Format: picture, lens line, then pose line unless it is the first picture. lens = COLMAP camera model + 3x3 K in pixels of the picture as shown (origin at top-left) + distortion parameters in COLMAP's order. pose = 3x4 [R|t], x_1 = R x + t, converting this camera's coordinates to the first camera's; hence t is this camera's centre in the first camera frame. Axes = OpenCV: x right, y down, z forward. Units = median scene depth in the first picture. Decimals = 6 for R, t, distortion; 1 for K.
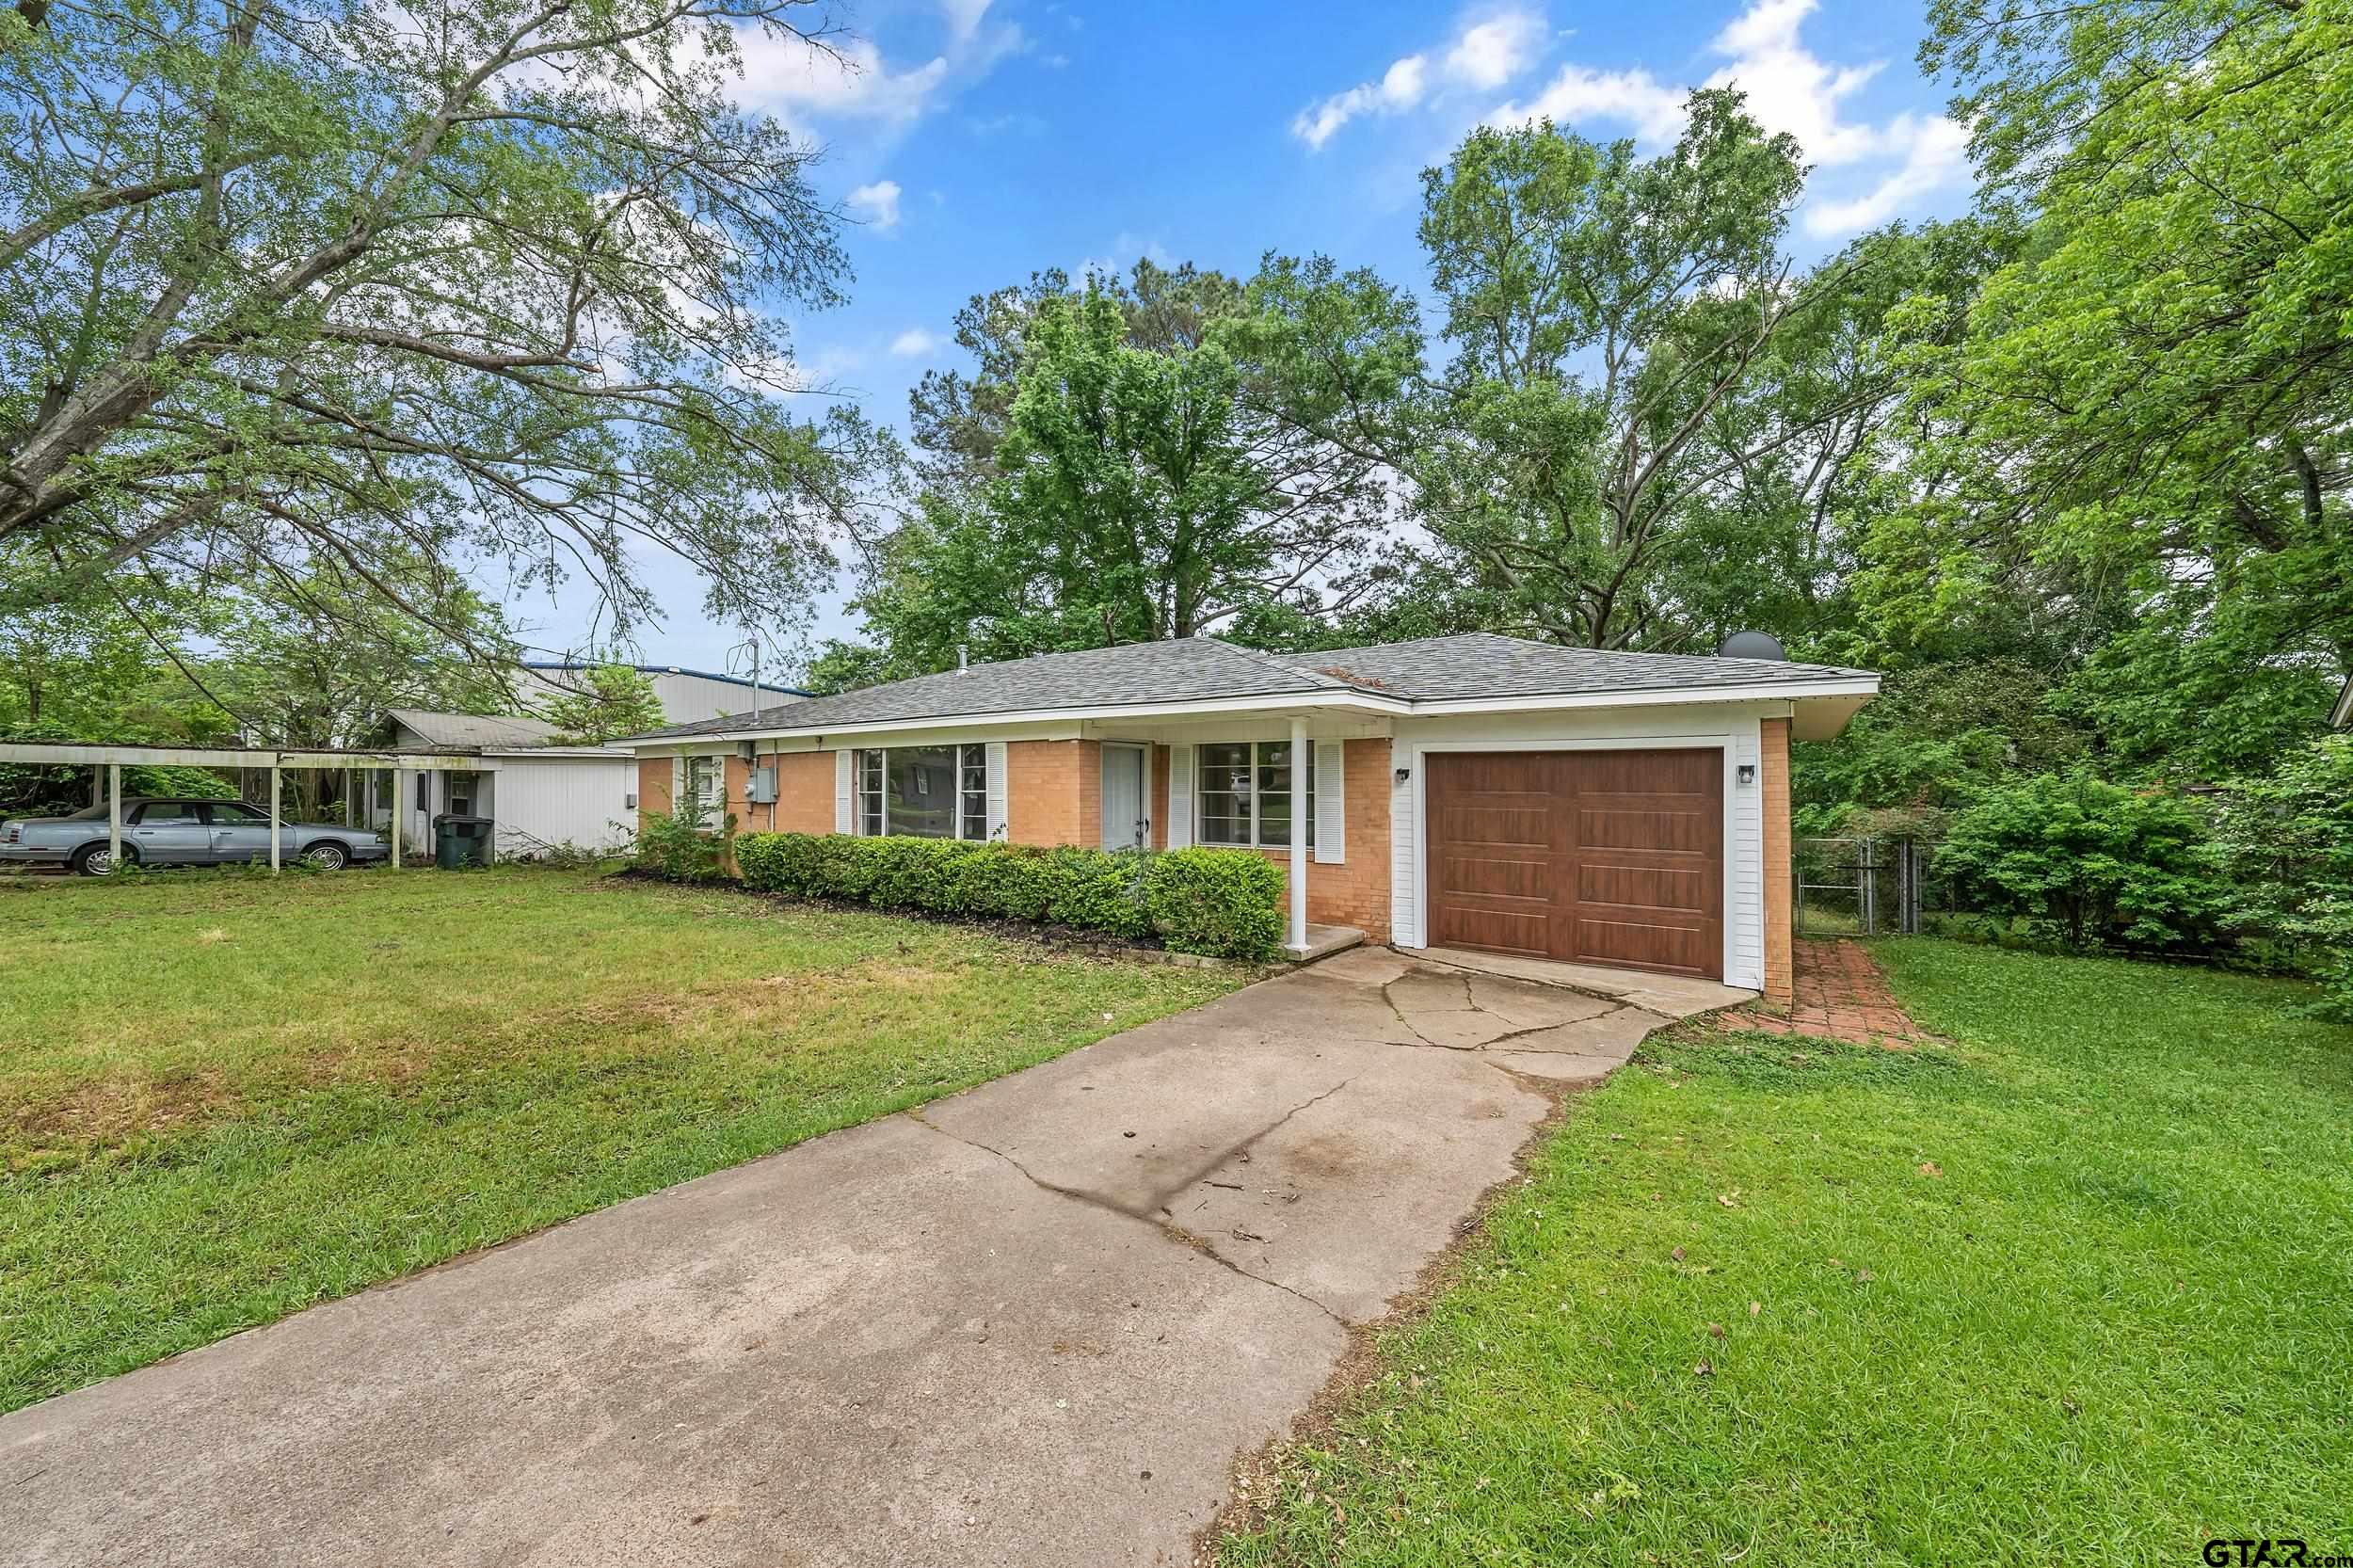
lens RADIAL K [[853.0, 0, 1176.5], [0, 853.0, 784.0], [0, 0, 1]] dist [-0.001498, -0.000052]
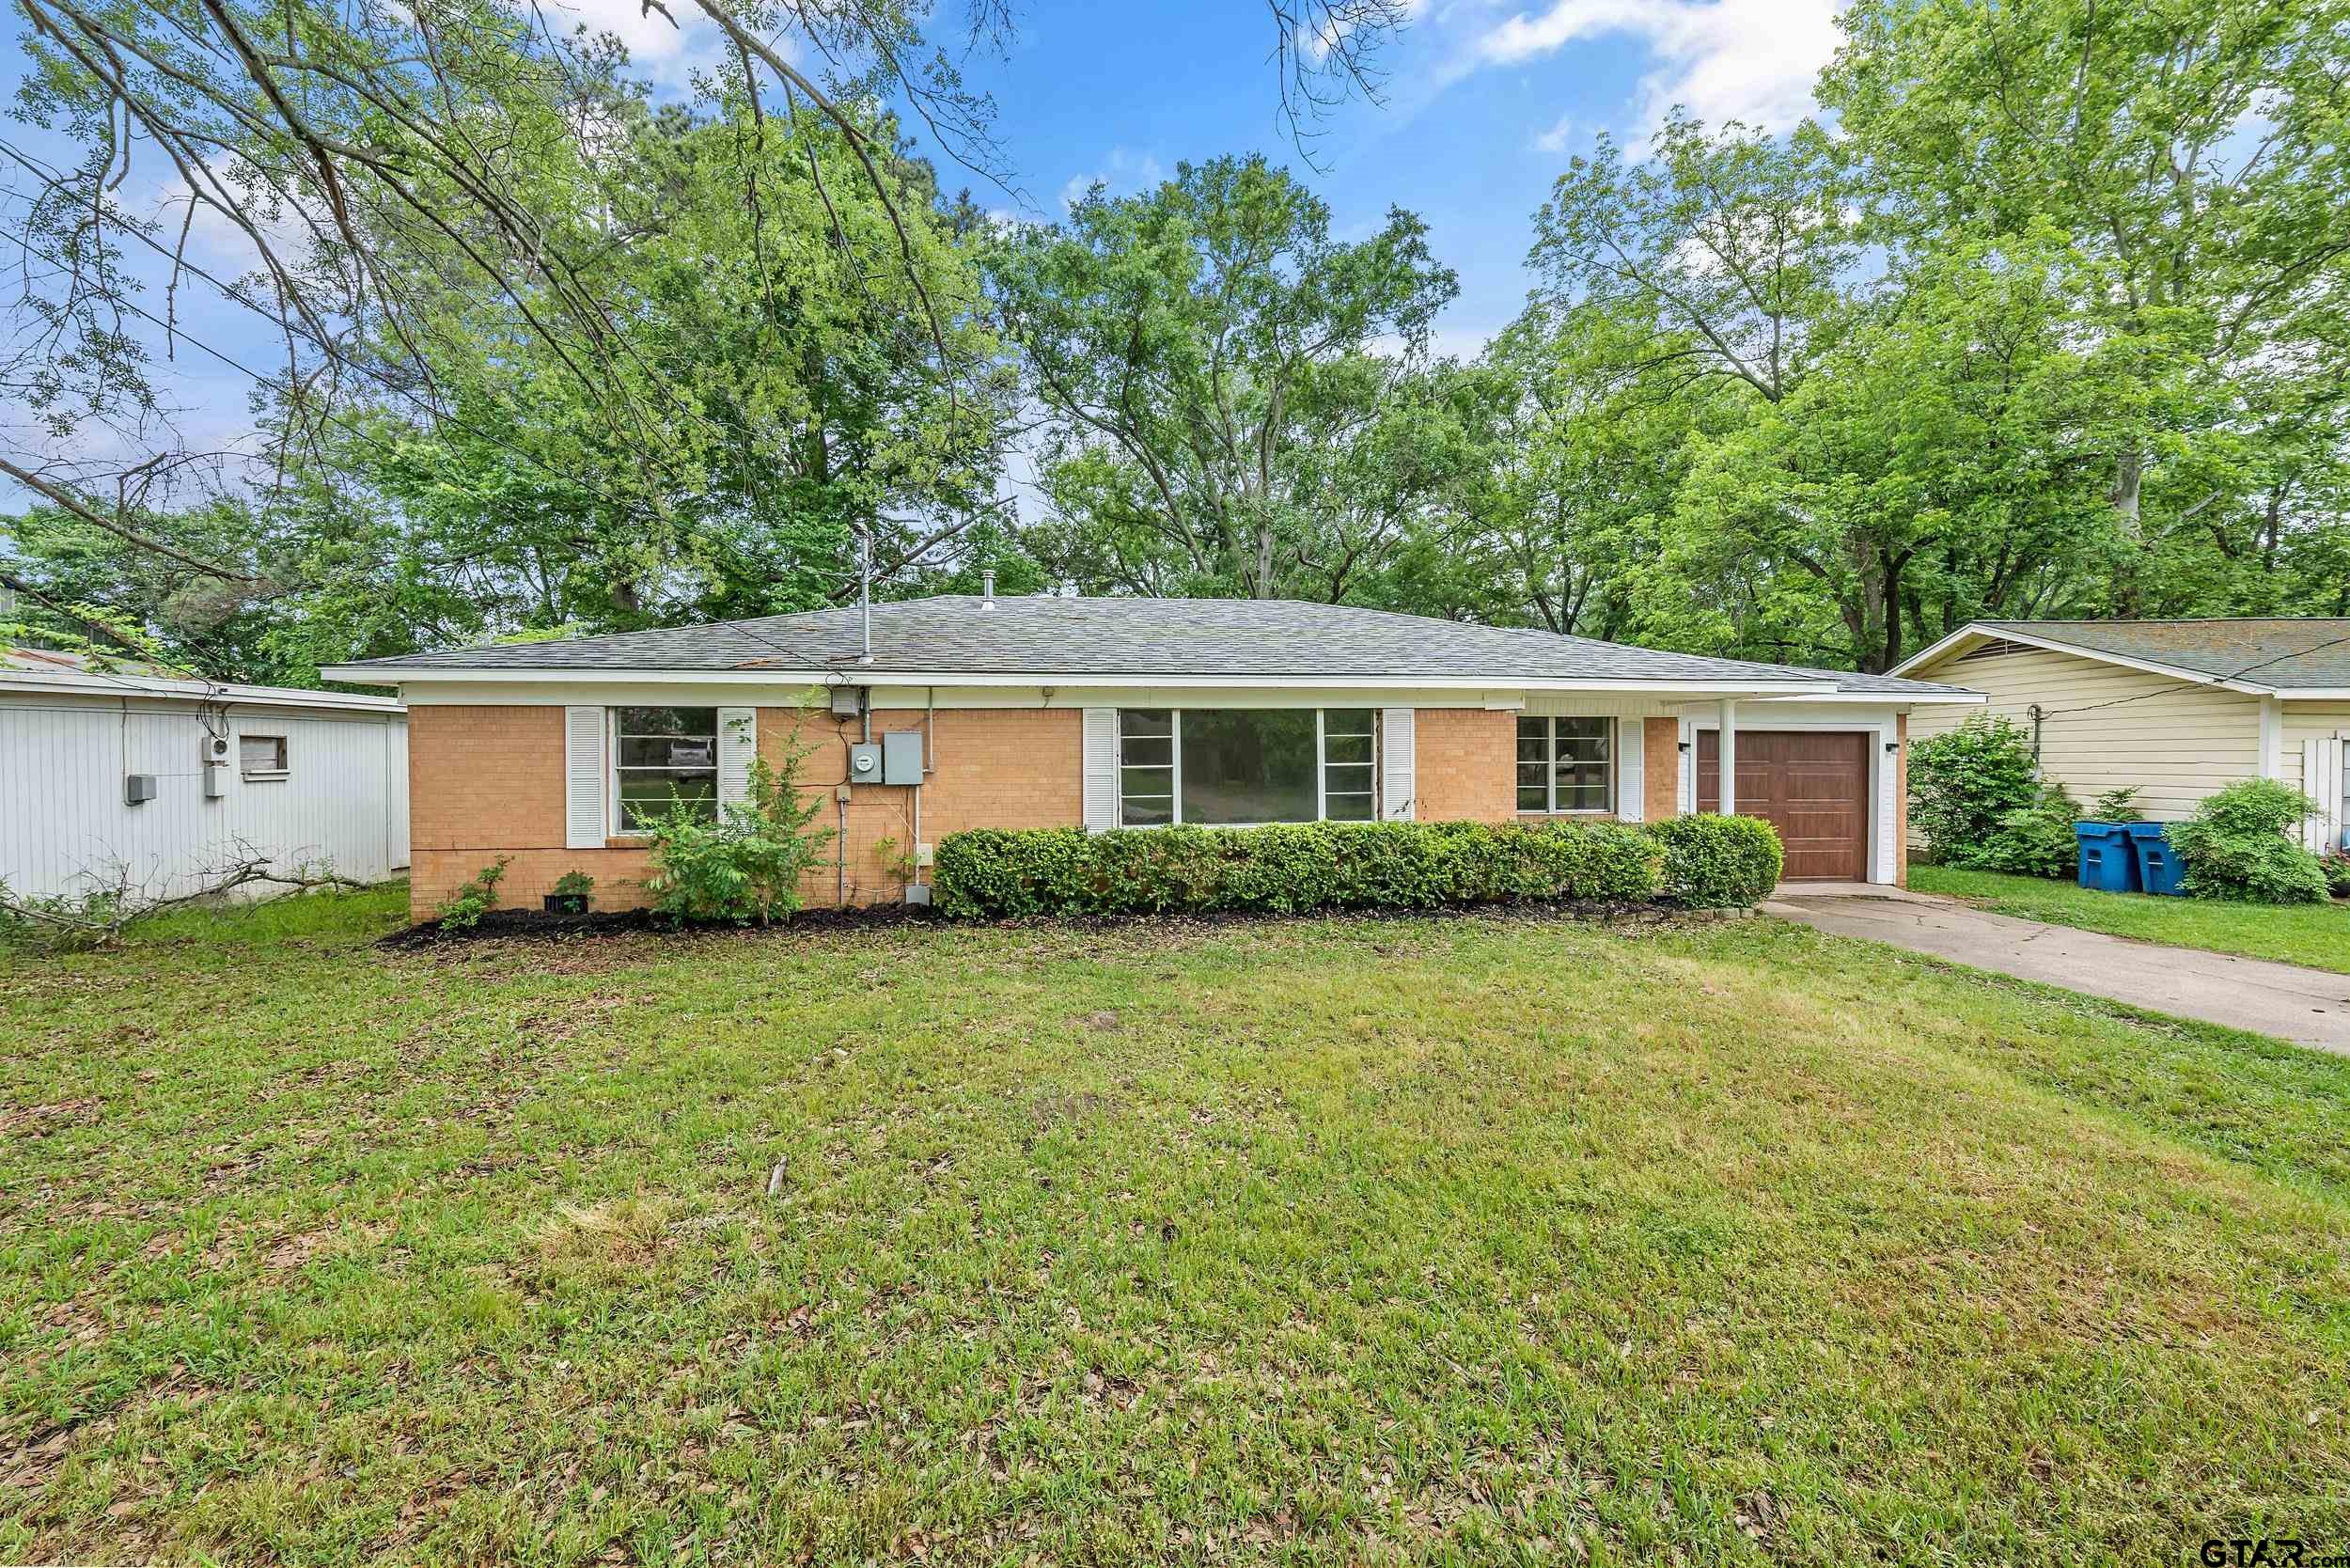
lens RADIAL K [[876.6, 0, 1169.3], [0, 876.6, 752.3], [0, 0, 1]] dist [-0.000220, -0.000024]
pose [[0.744130, -0.000438, 0.668035, -0.963346], [0.000239, 1.000000, 0.000390, -0.003910], [-0.668035, -0.000130, 0.744130, 0.471898]]
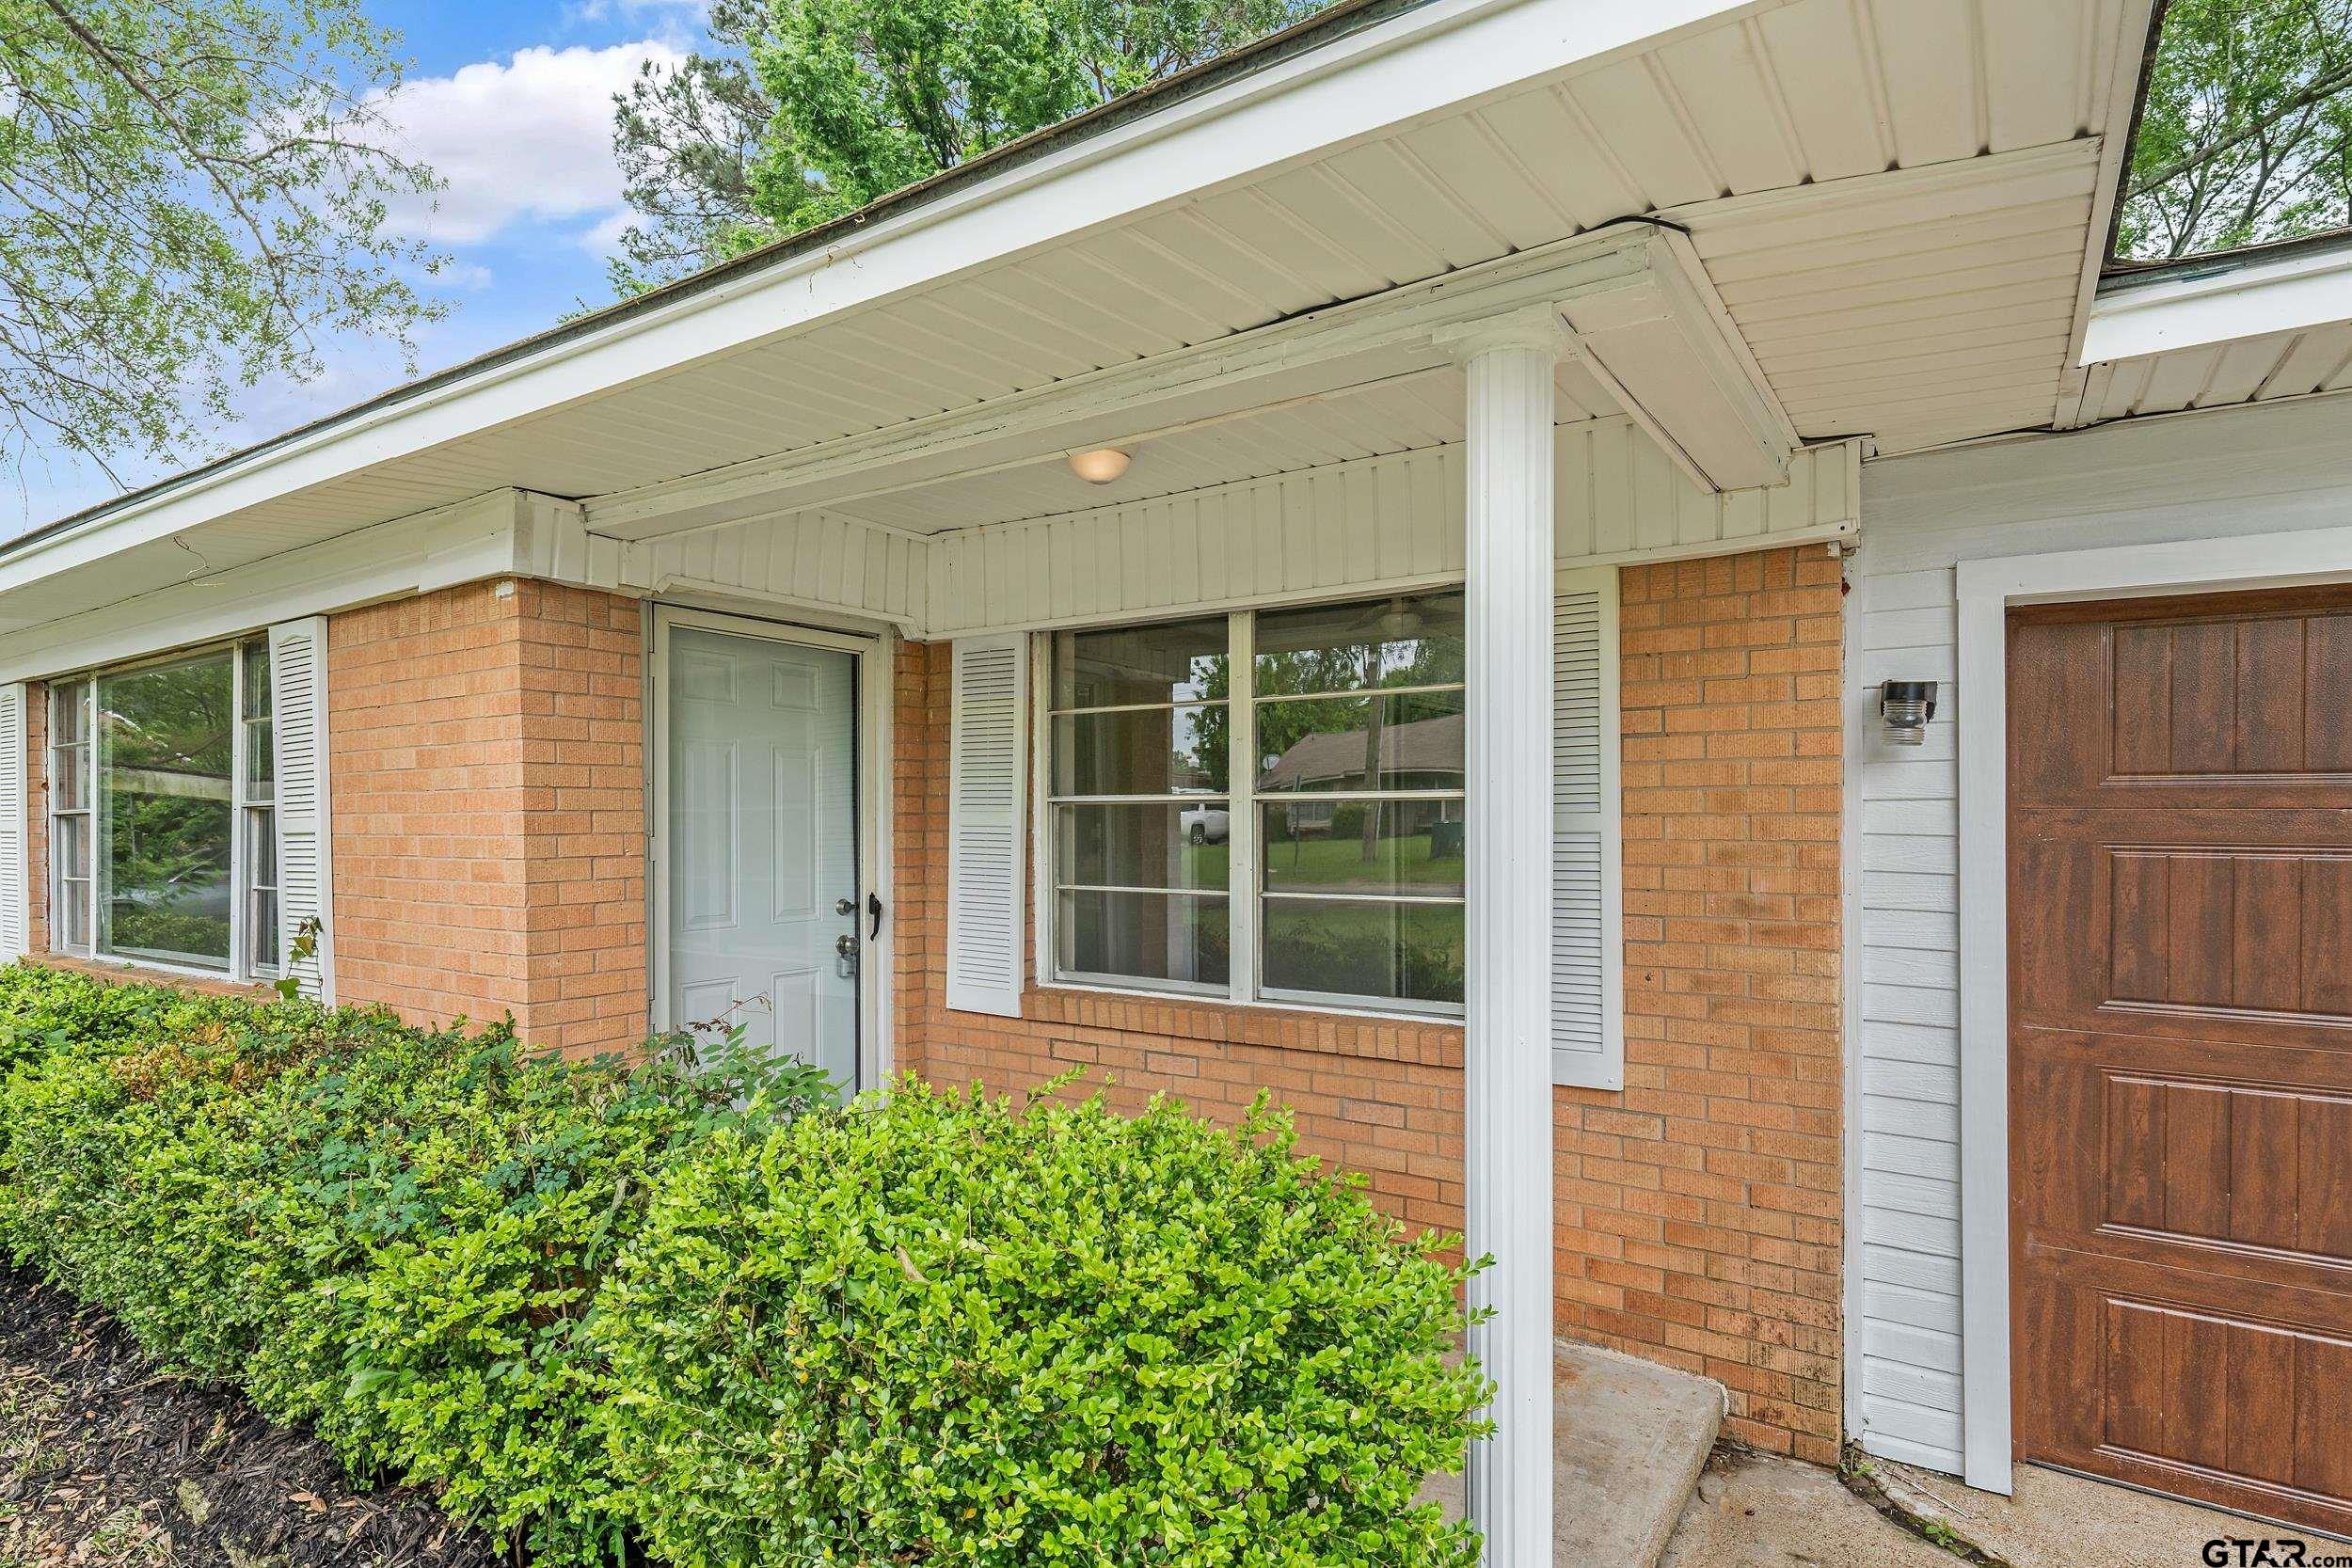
lens RADIAL K [[1212.5, 0, 1176.0], [0, 1212.5, 784.0], [0, 0, 1]] dist [-0.001295, -0.000152]
pose [[0.998972, -0.007032, 0.044774, 0.049279], [0.007825, 0.999815, -0.017545, 0.011597], [-0.044643, 0.017878, 0.998843, 0.587007]]
